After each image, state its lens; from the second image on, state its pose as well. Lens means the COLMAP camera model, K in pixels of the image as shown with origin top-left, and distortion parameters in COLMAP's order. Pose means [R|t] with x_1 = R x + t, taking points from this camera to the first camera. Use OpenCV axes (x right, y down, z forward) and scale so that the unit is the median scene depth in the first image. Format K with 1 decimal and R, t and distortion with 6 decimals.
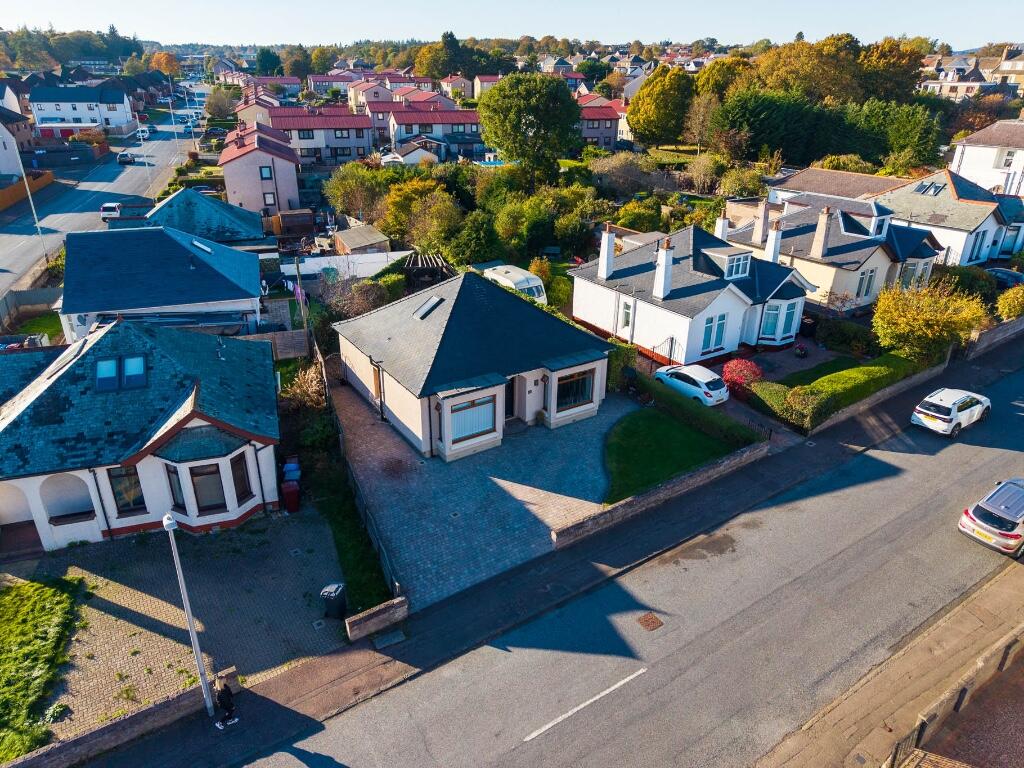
lens RADIAL K [[688.0, 0, 512.0], [0, 688.0, 384.0], [0, 0, 1]] dist [0.007770, 0.002119]
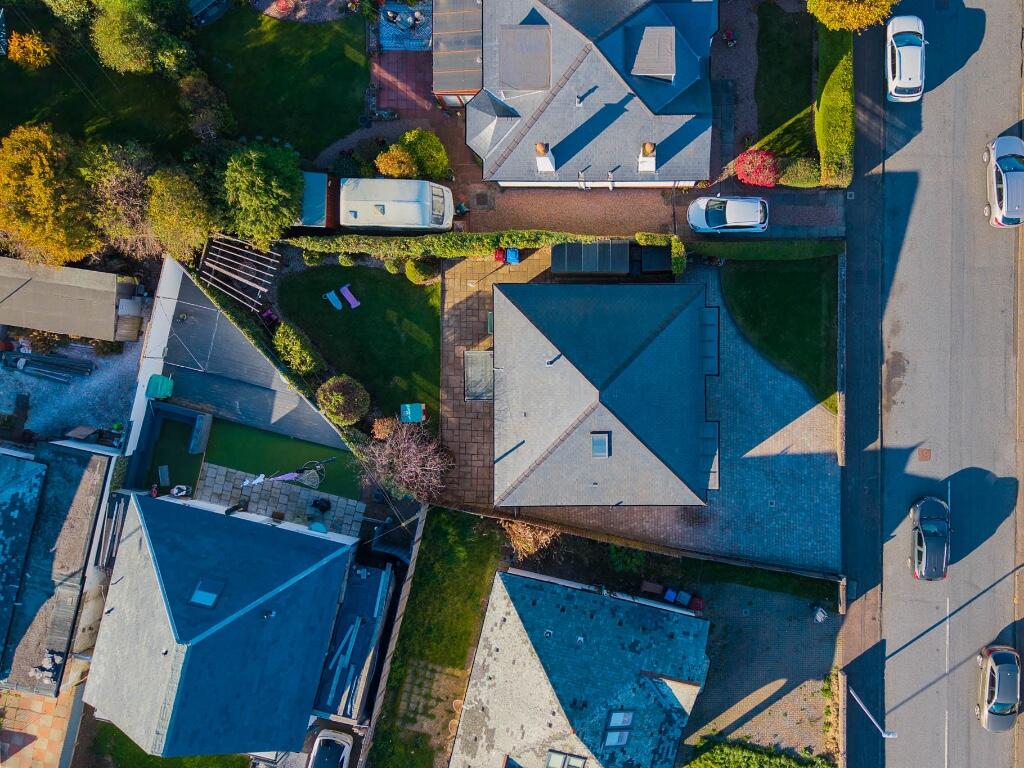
lens RADIAL K [[711.9, 0, 512.0], [0, 711.9, 384.0], [0, 0, 1]] dist [0.099605, -0.119982]
pose [[0.539637, -0.841885, 0.004671, -0.141502], [0.350703, 0.229833, 0.907846, -1.133327], [-0.765375, -0.488269, 0.419278, 0.760325]]
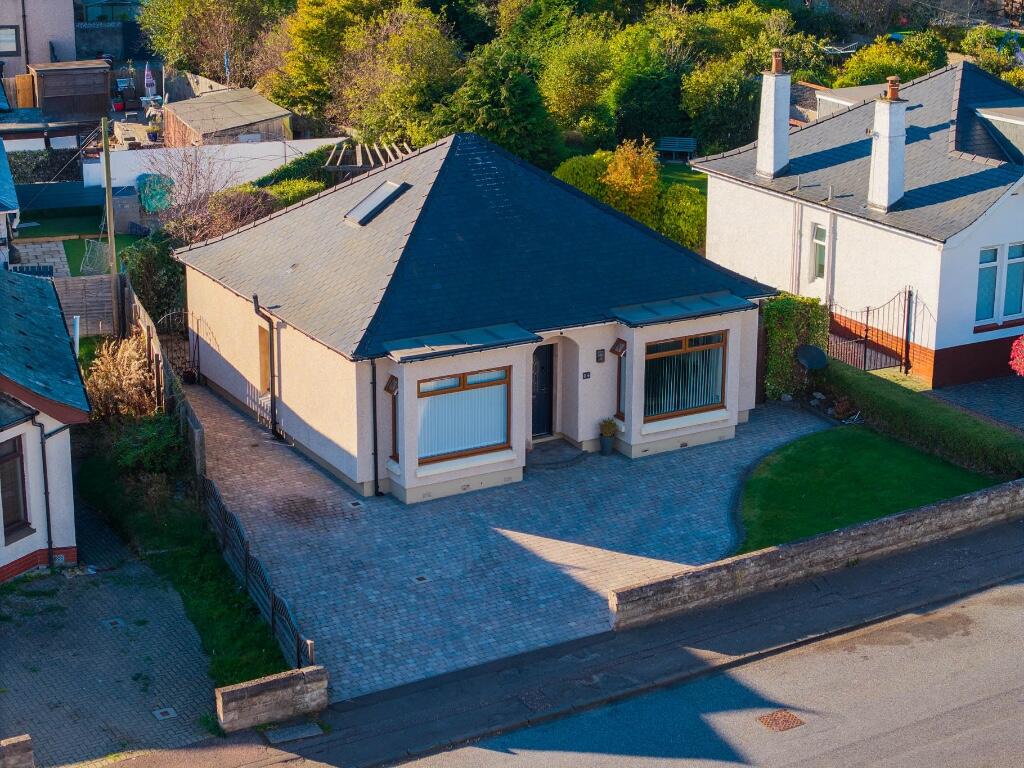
lens RADIAL K [[2108.5, 0, 512.0], [0, 2108.5, 384.0], [0, 0, 1]] dist [-0.599904, 4.206478]
pose [[0.998462, 0.008878, -0.054726, 0.054011], [-0.015741, 0.991870, -0.126278, 0.200451], [0.053160, 0.126946, 0.990484, -0.429150]]
